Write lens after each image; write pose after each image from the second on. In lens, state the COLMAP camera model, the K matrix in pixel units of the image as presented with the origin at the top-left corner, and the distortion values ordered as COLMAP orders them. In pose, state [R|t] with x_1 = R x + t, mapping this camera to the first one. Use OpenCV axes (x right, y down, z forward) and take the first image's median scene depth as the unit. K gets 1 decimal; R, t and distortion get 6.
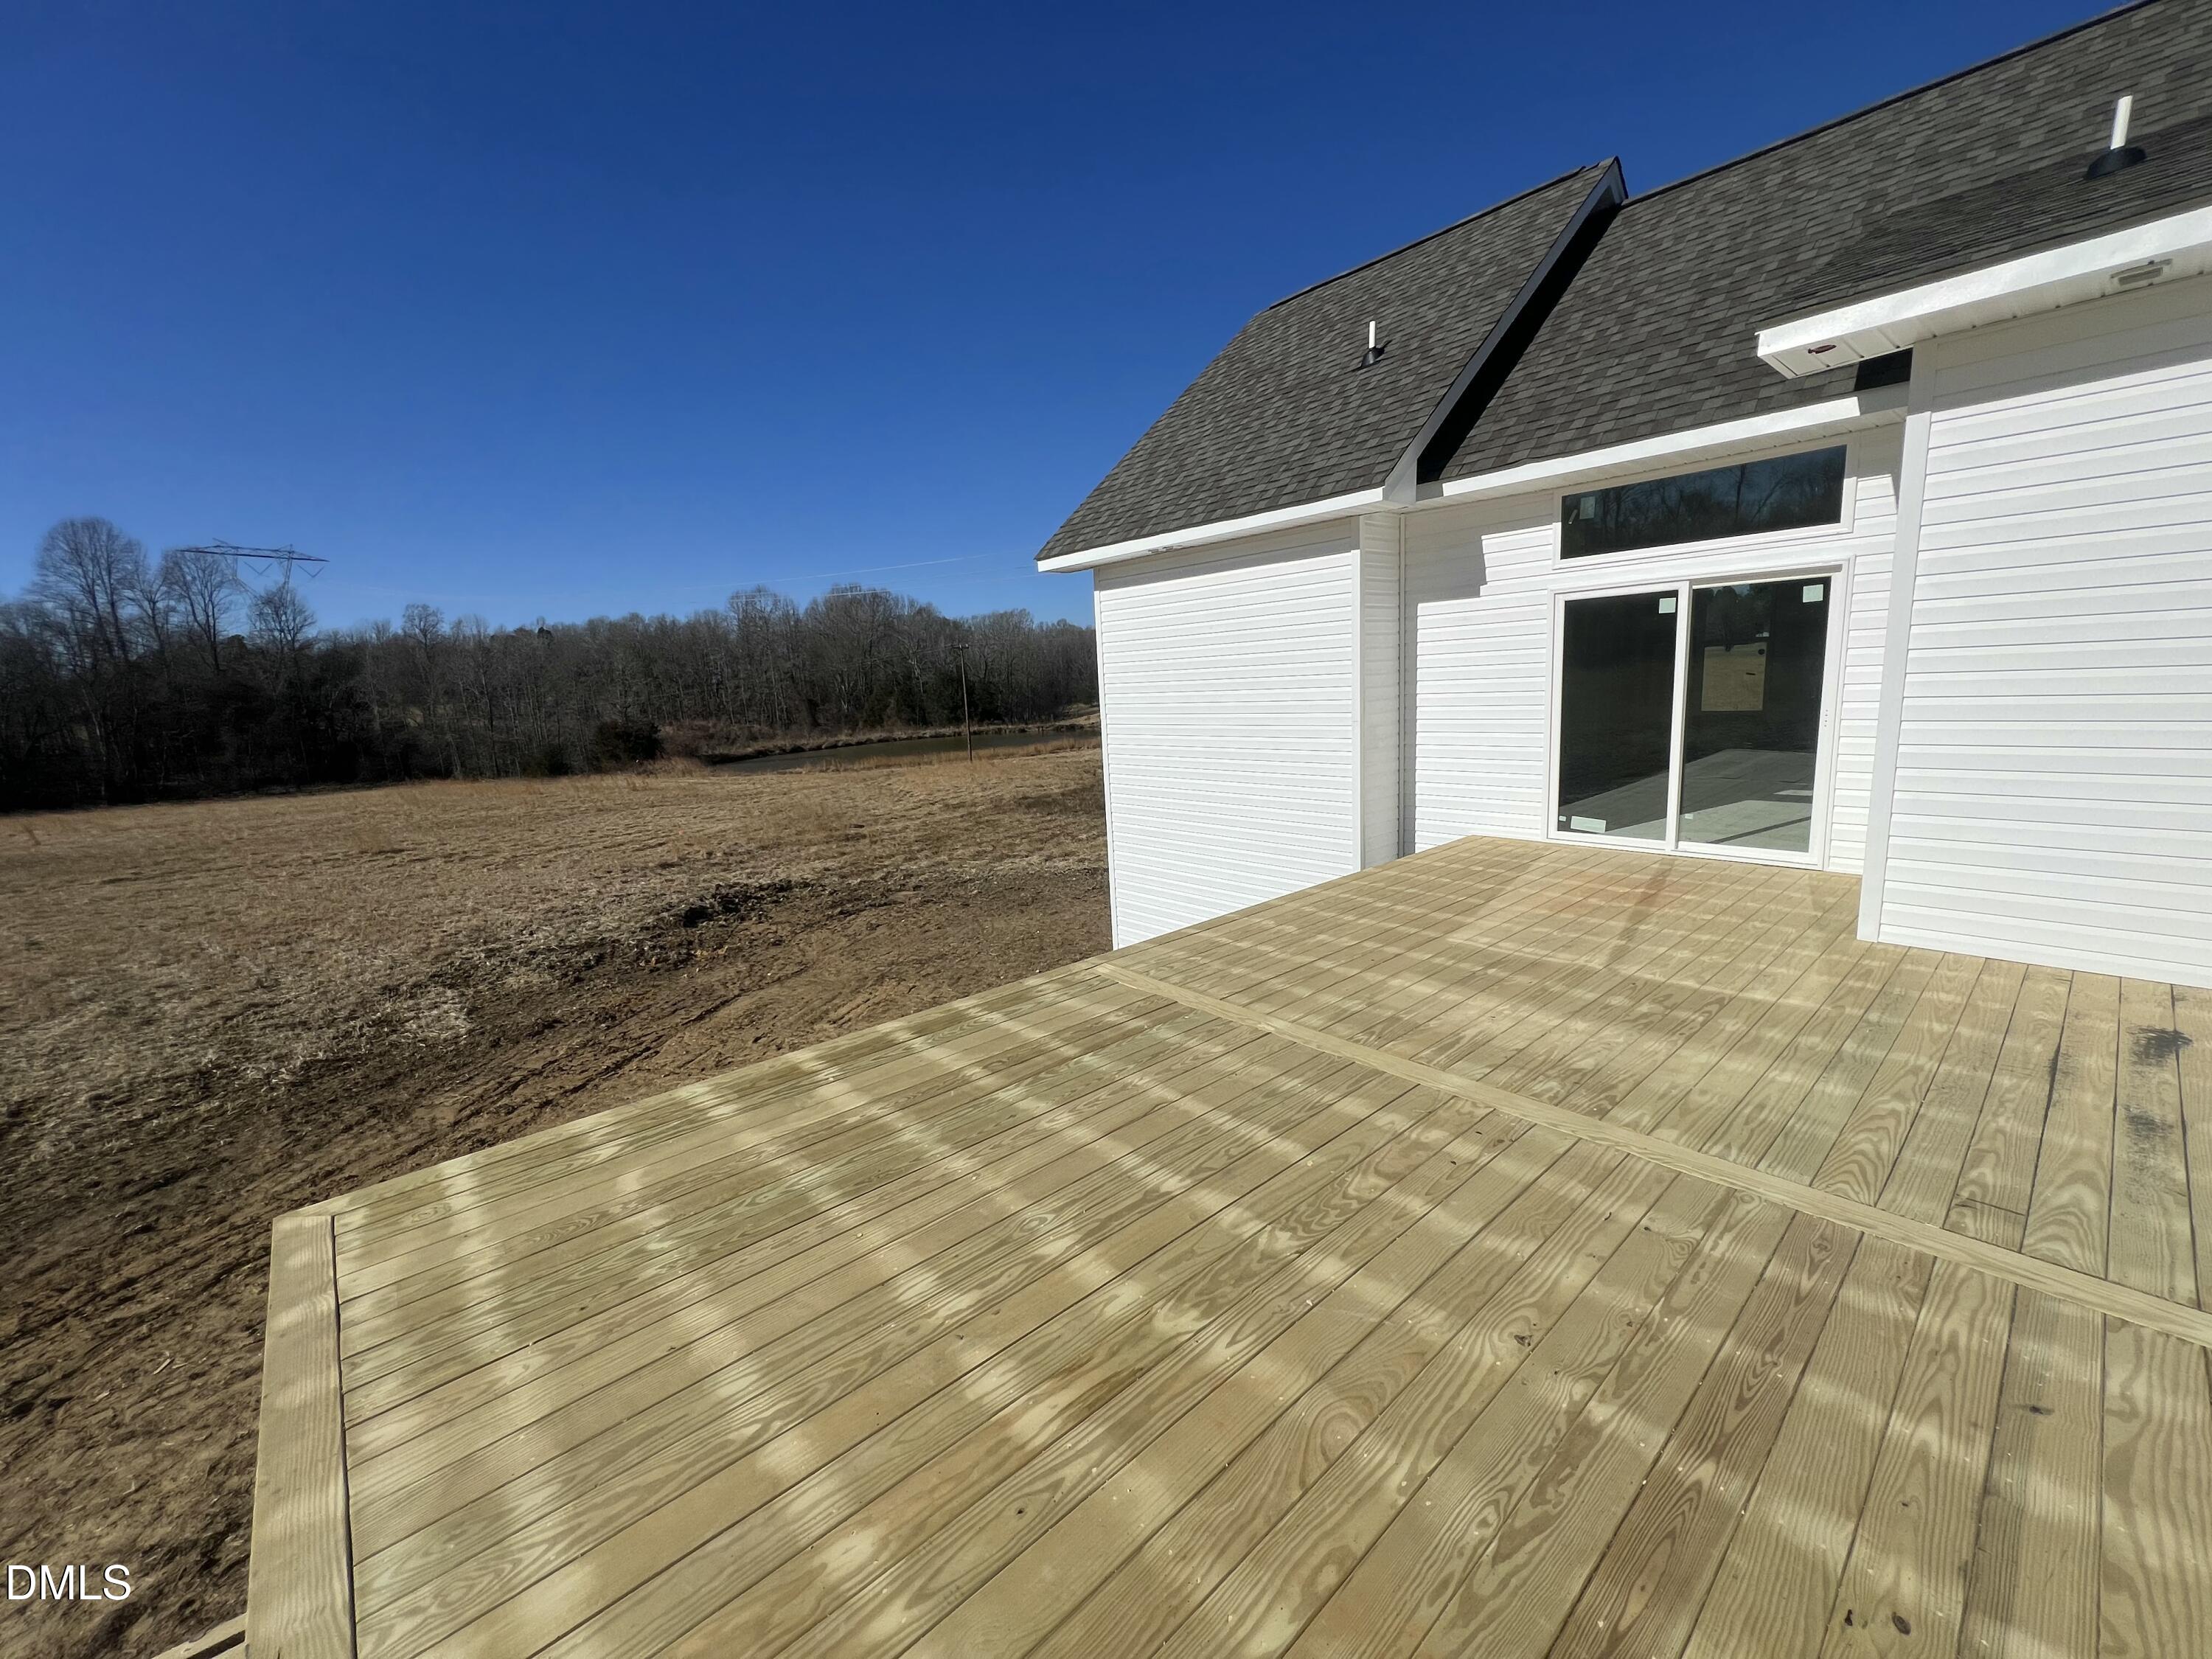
lens RADIAL K [[879.6, 0, 1102.2], [0, 879.6, 826.8], [0, 0, 1]] dist [-0.001529, 0.000250]
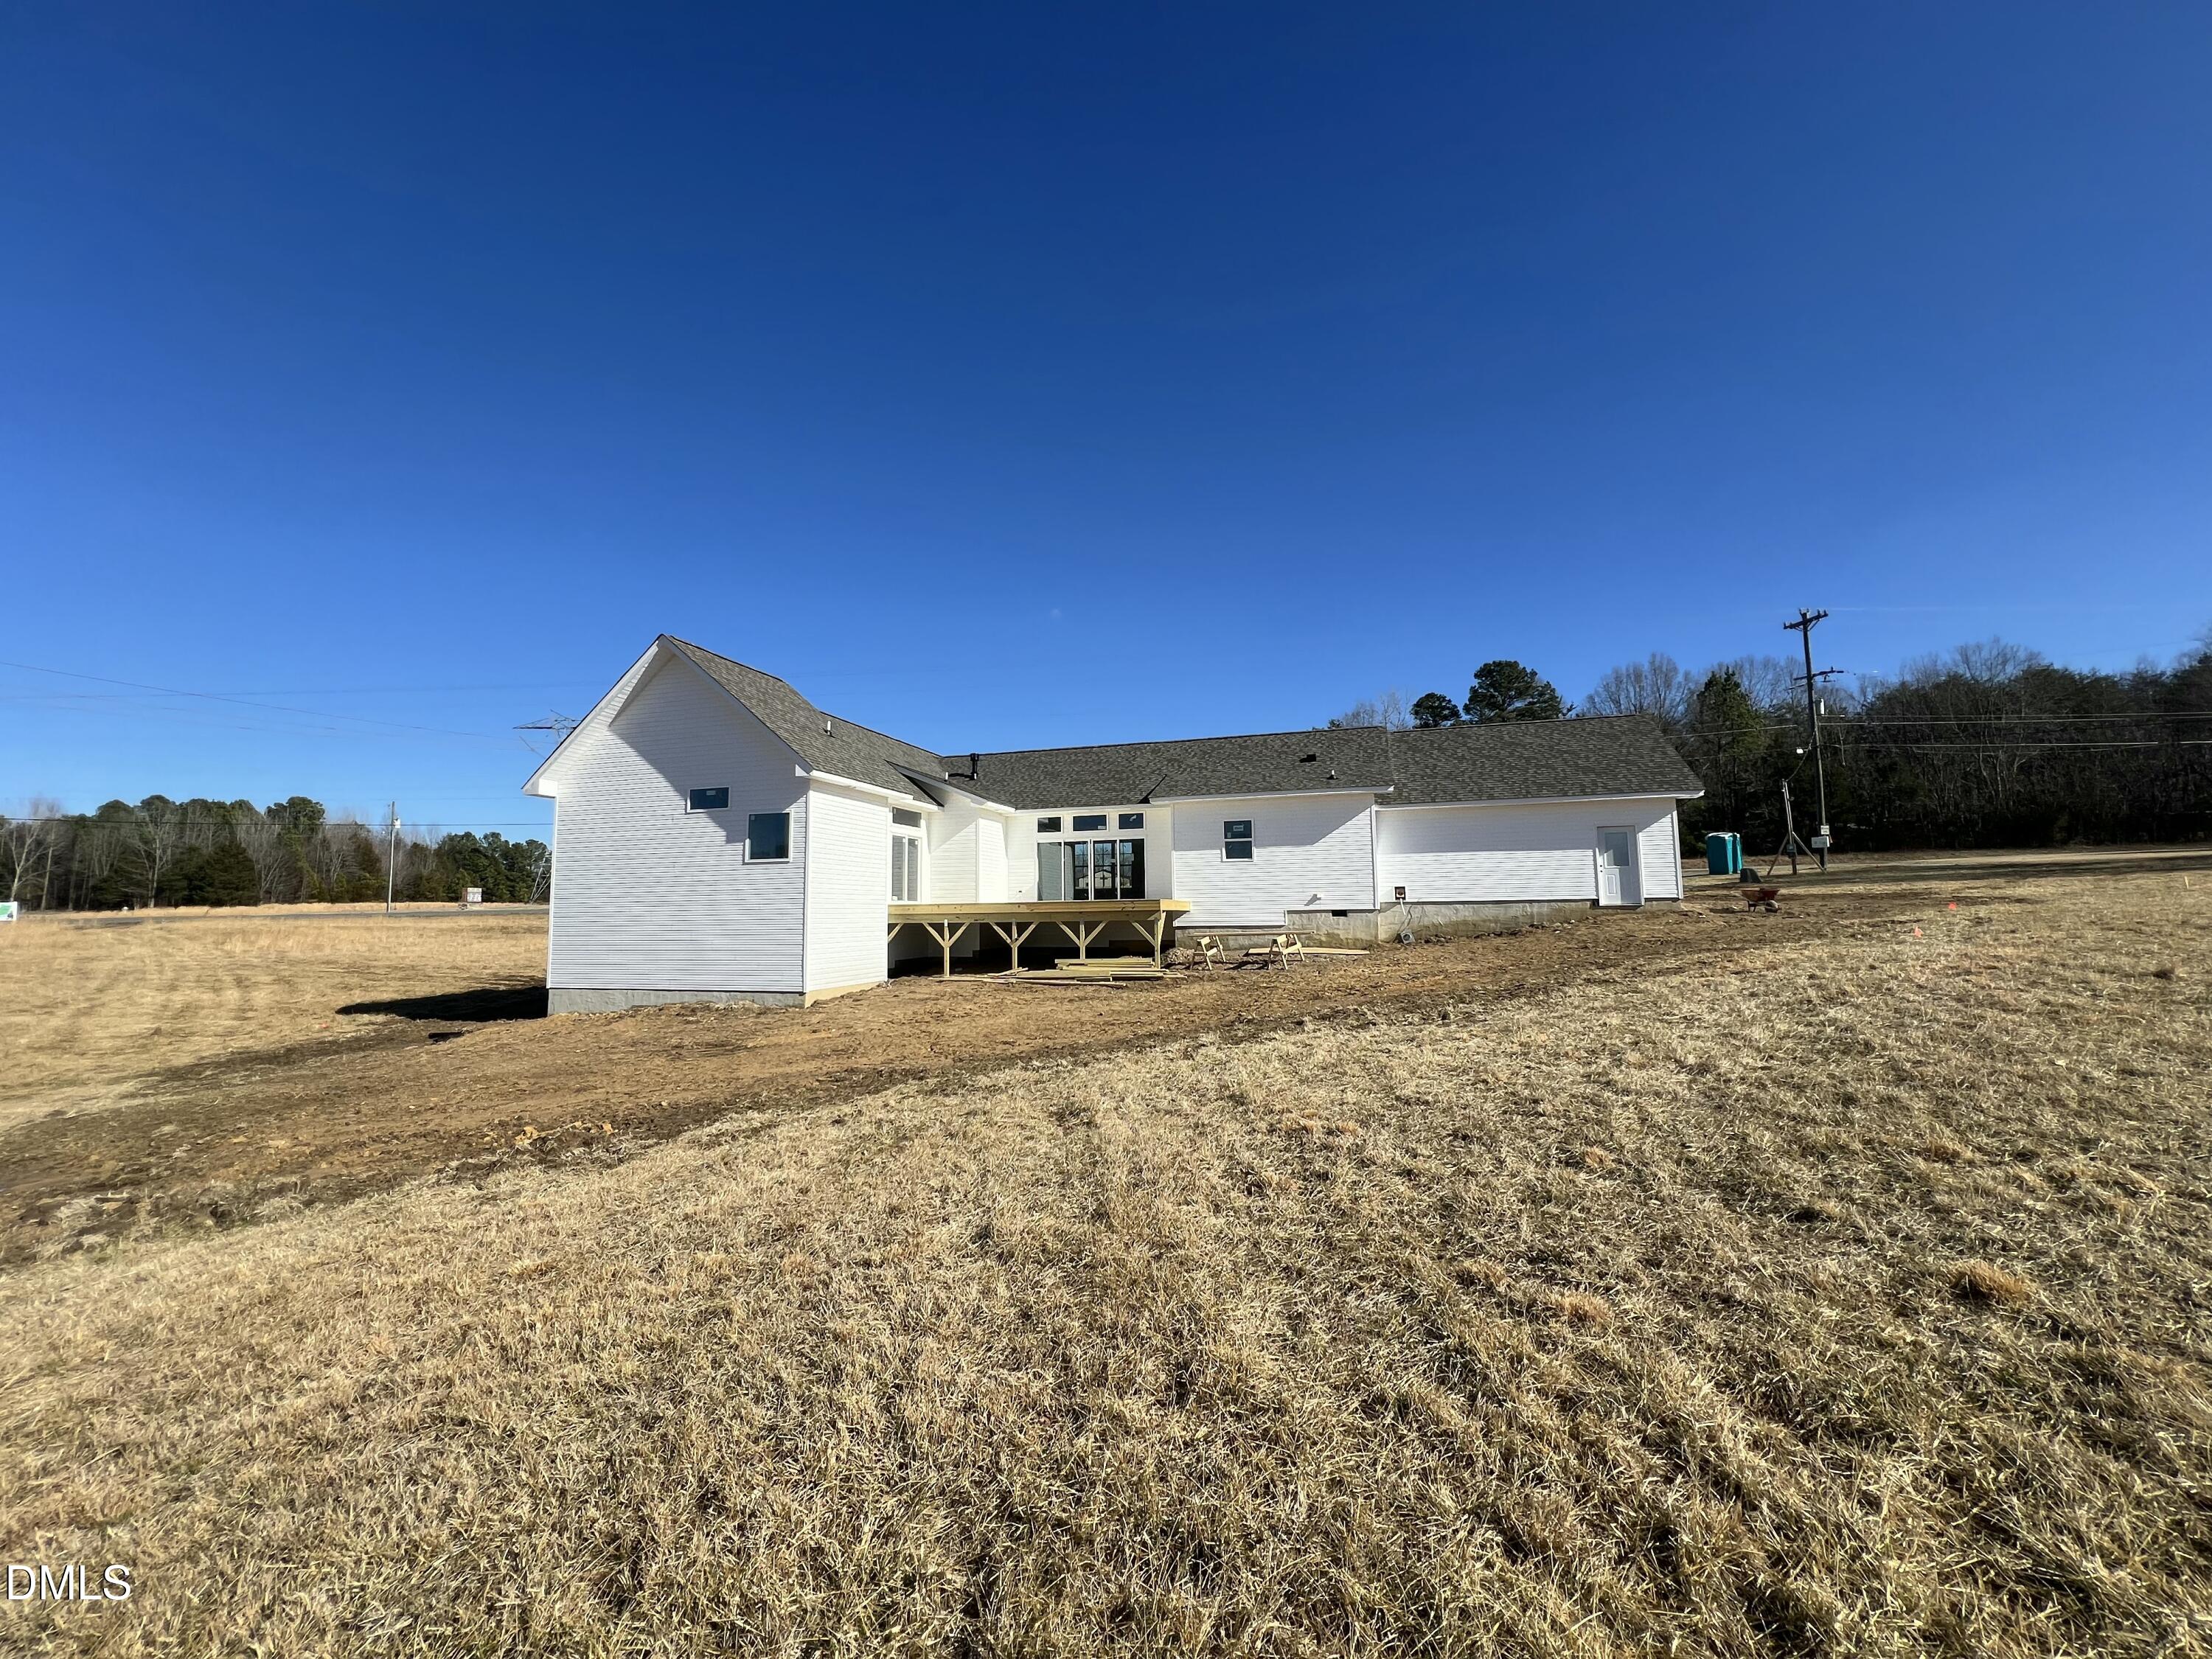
lens RADIAL K [[879.6, 0, 1102.2], [0, 879.6, 826.8], [0, 0, 1]] dist [-0.001529, 0.000250]
pose [[-0.533541, 0.146307, 0.833024, -1.932914], [0.189933, 0.980494, -0.050558, 0.028445], [-0.824172, 0.131244, -0.550923, 1.539957]]
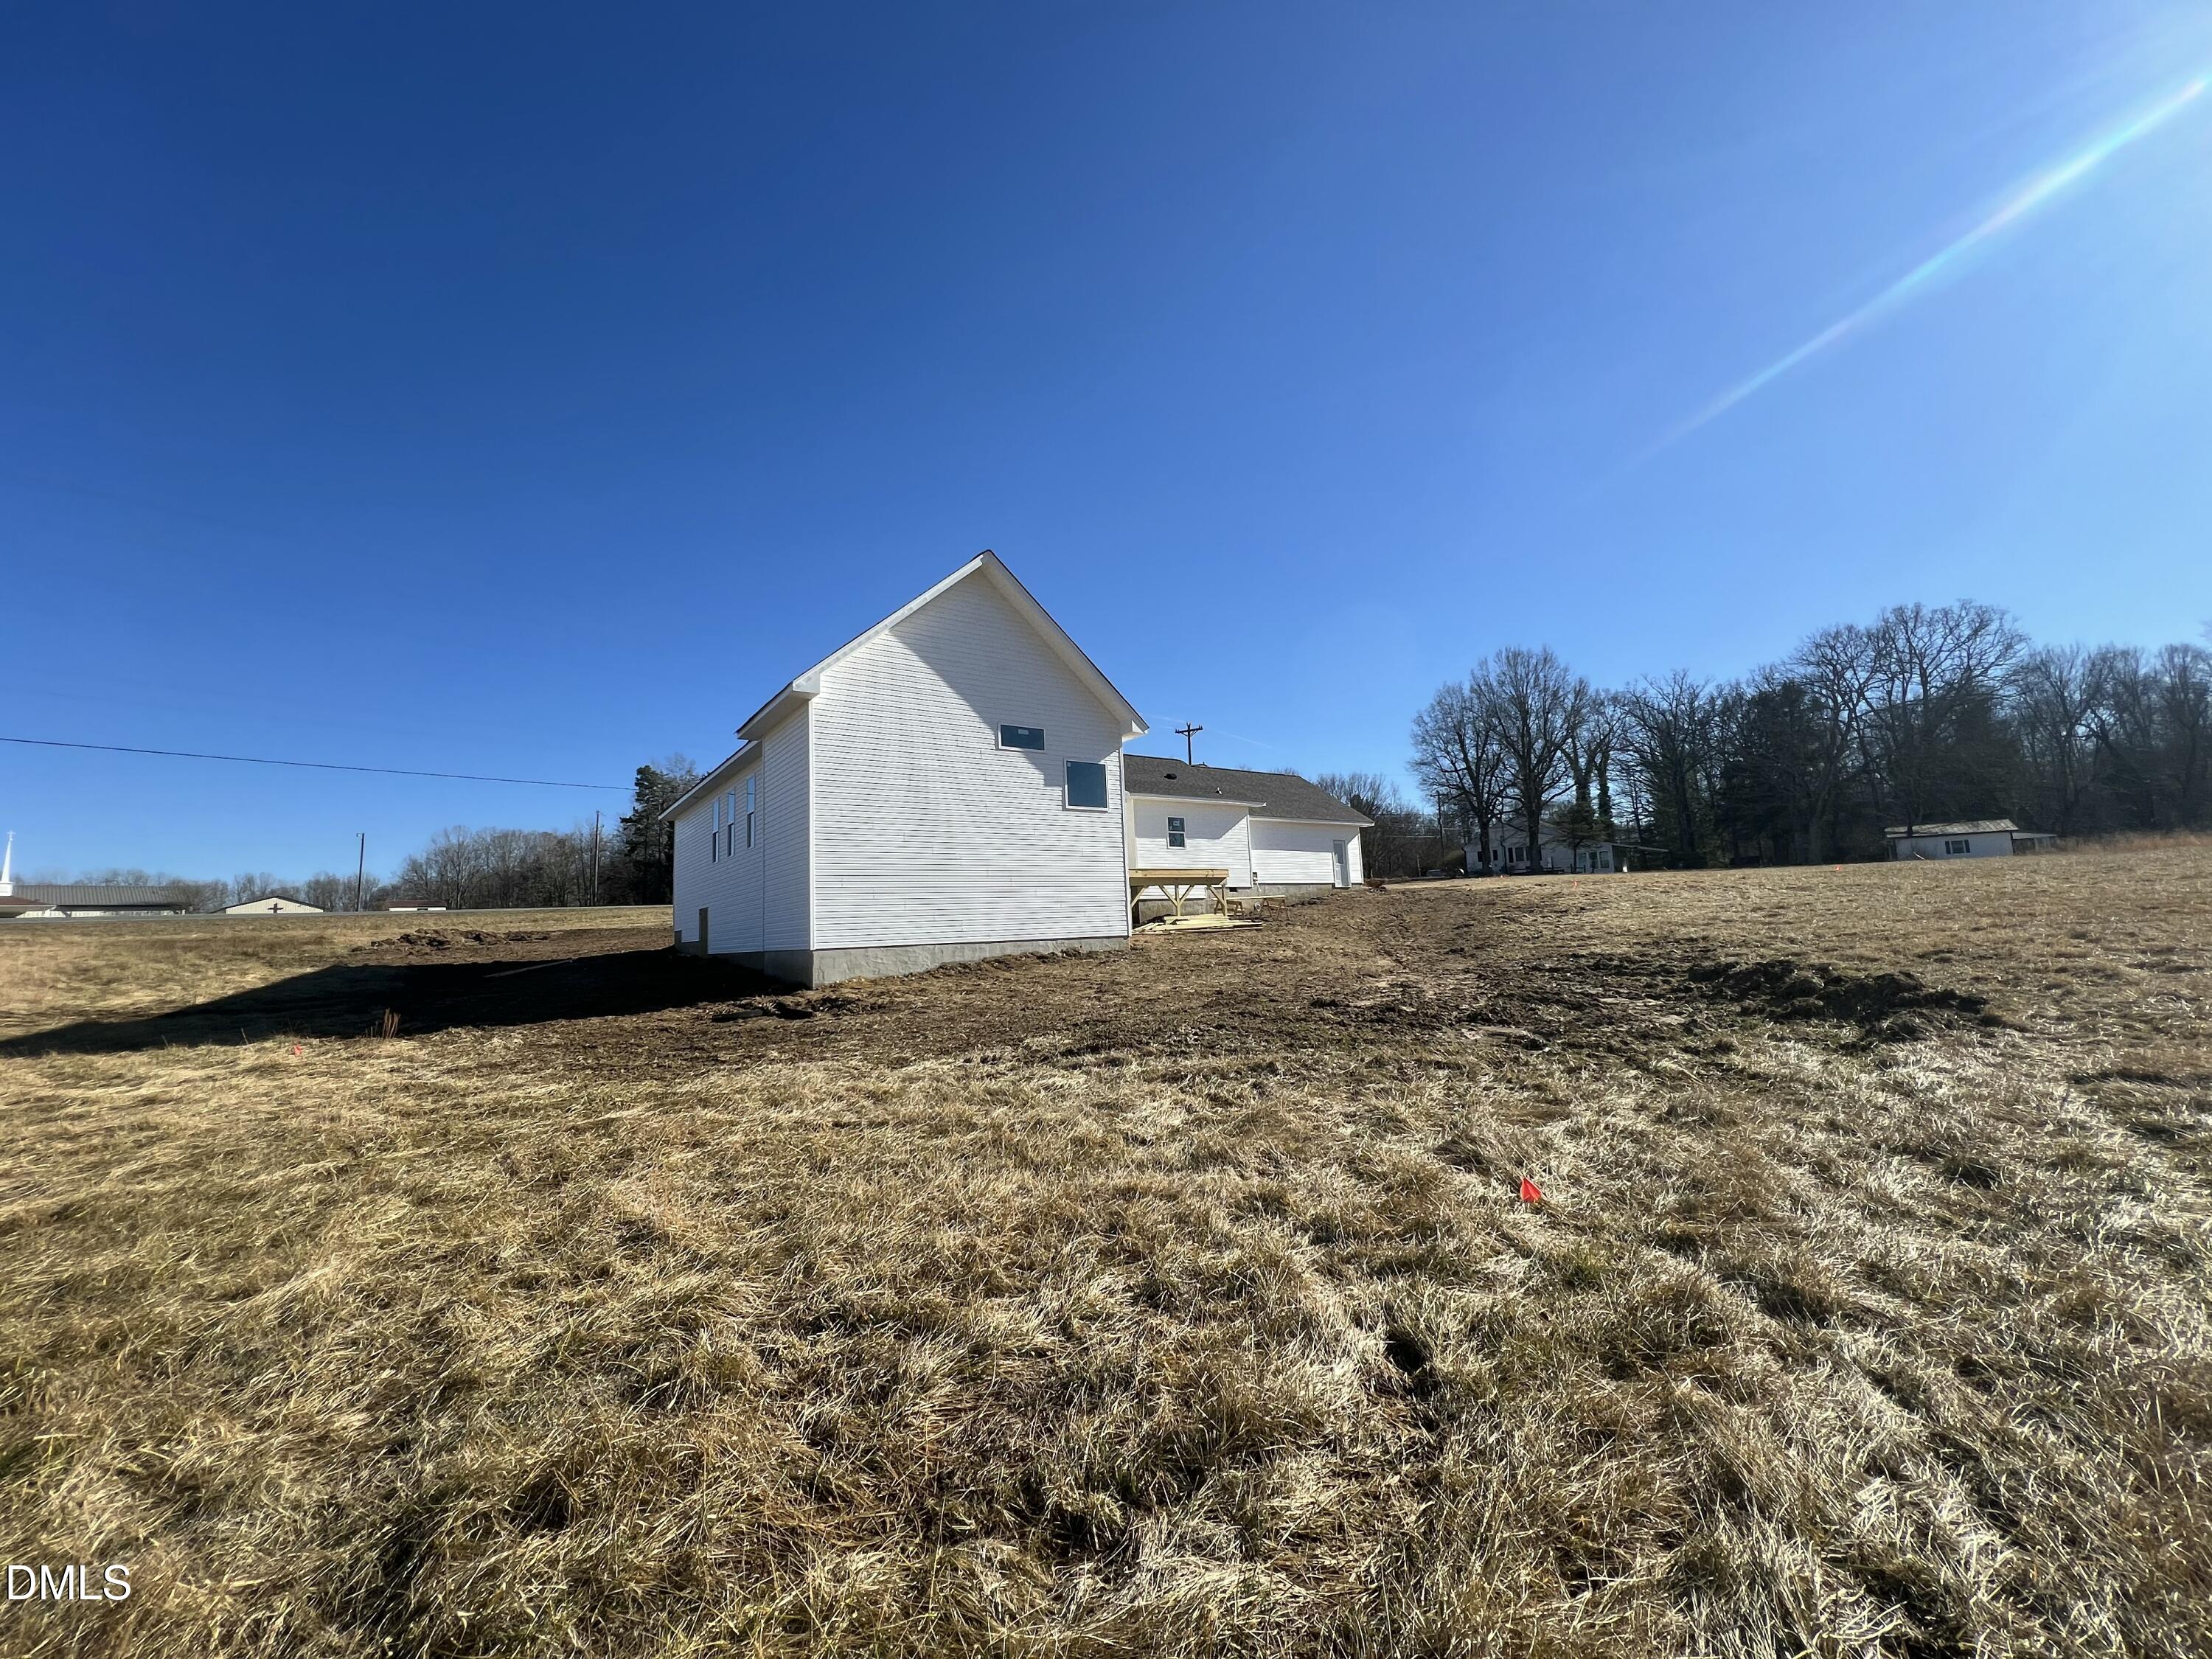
lens RADIAL K [[879.6, 0, 1102.2], [0, 879.6, 826.8], [0, 0, 1]] dist [-0.001529, 0.000250]
pose [[-0.990225, 0.110481, 0.085140, -0.096191], [0.114675, 0.992336, 0.046032, -0.183217], [-0.079402, 0.055345, -0.995305, 3.053089]]
